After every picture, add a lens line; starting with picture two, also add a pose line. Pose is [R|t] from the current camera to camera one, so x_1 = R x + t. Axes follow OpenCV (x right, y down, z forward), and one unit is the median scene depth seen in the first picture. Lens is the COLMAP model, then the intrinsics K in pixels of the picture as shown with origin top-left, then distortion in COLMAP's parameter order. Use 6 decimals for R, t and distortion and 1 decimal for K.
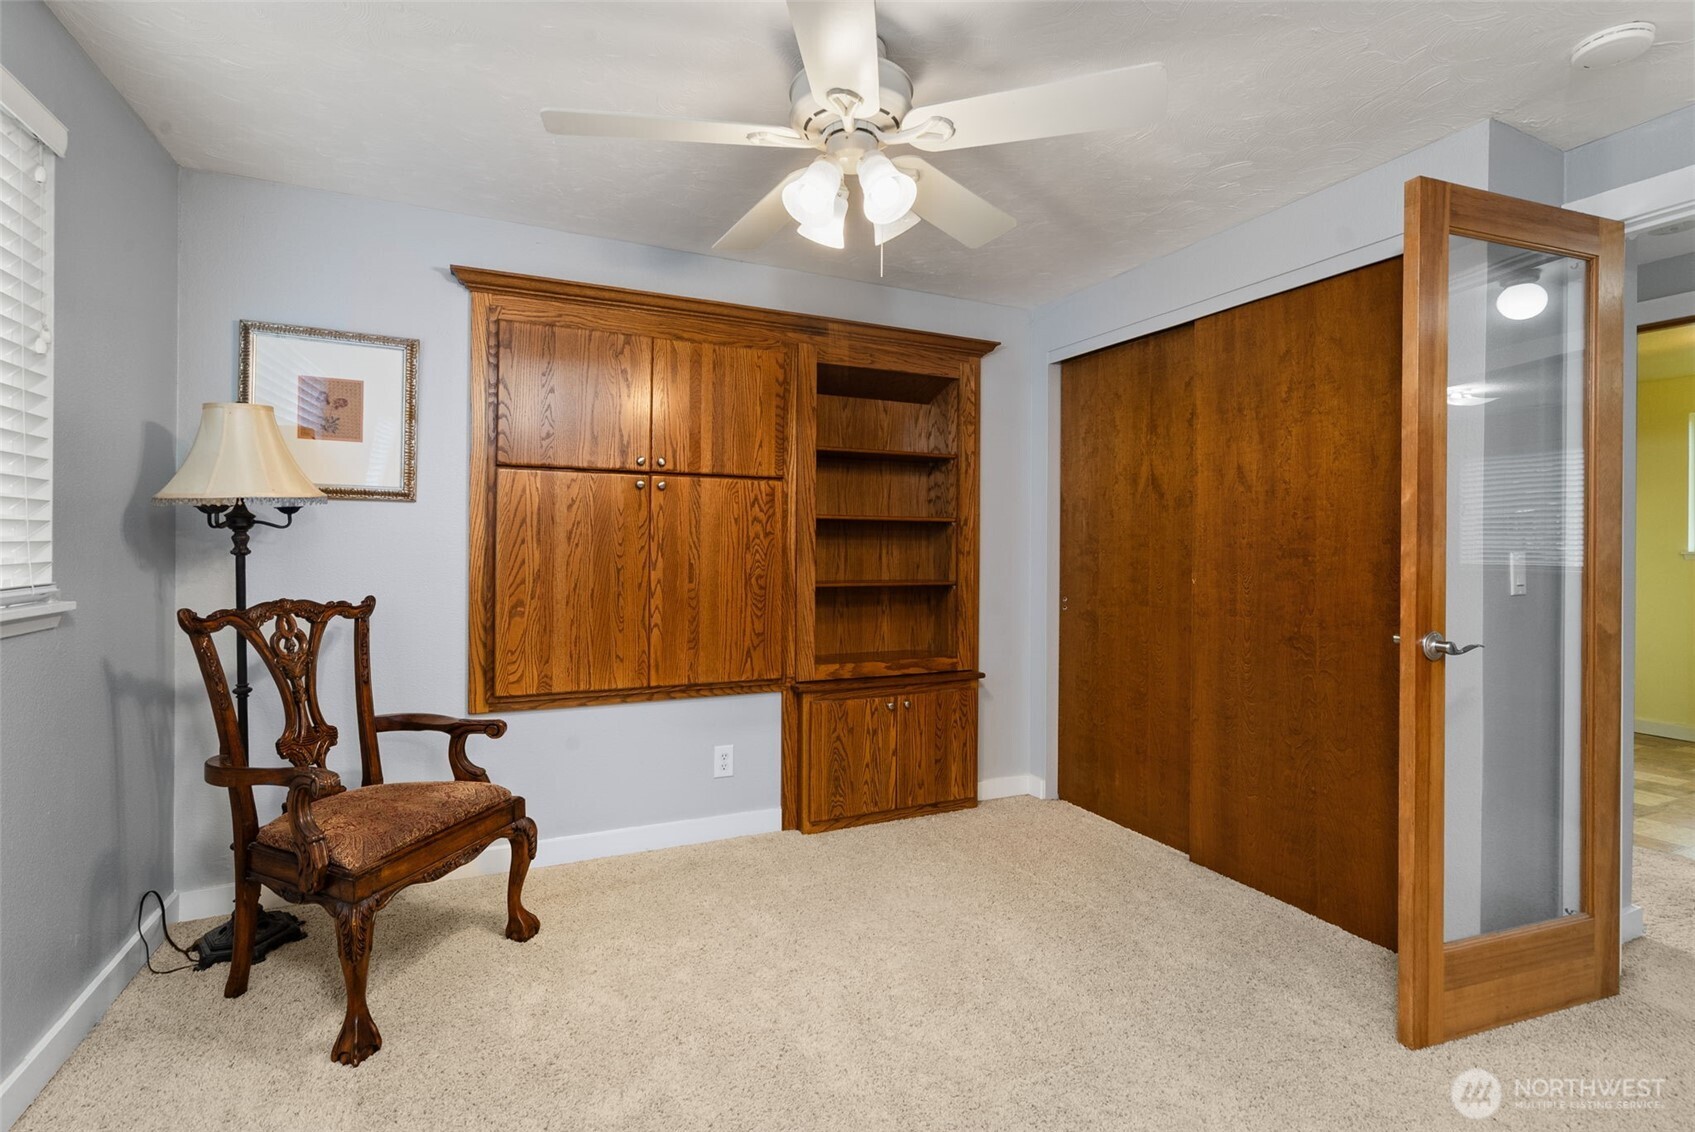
lens RADIAL K [[772.7, 0, 843.0], [0, 772.7, 553.3], [0, 0, 1]] dist [-0.002500, 0.000158]
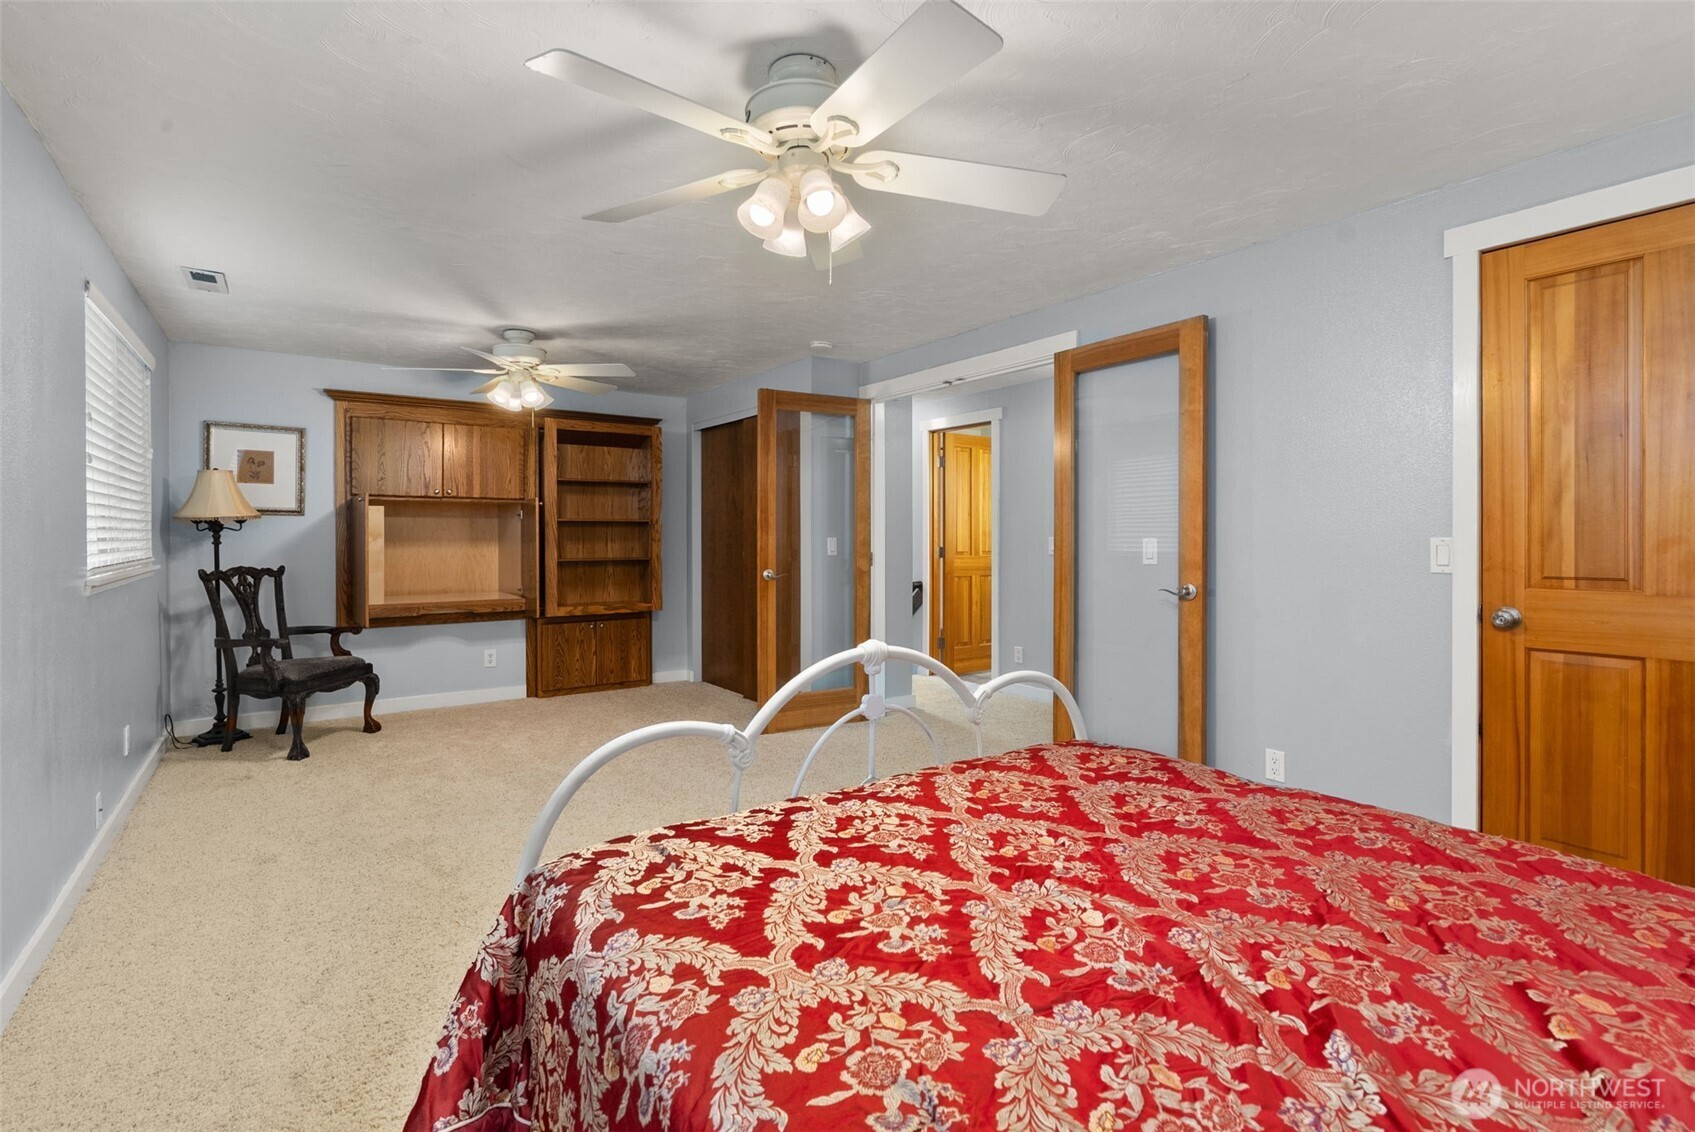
lens RADIAL K [[796.0, 0, 847.0], [0, 796.0, 546.8], [0, 0, 1]] dist [0.001265, 0.000456]
pose [[0.984438, -0.011124, 0.175380, 0.383992], [0.010394, 0.999933, 0.005079, 0.011902], [-0.175425, -0.003177, 0.984488, -1.087183]]
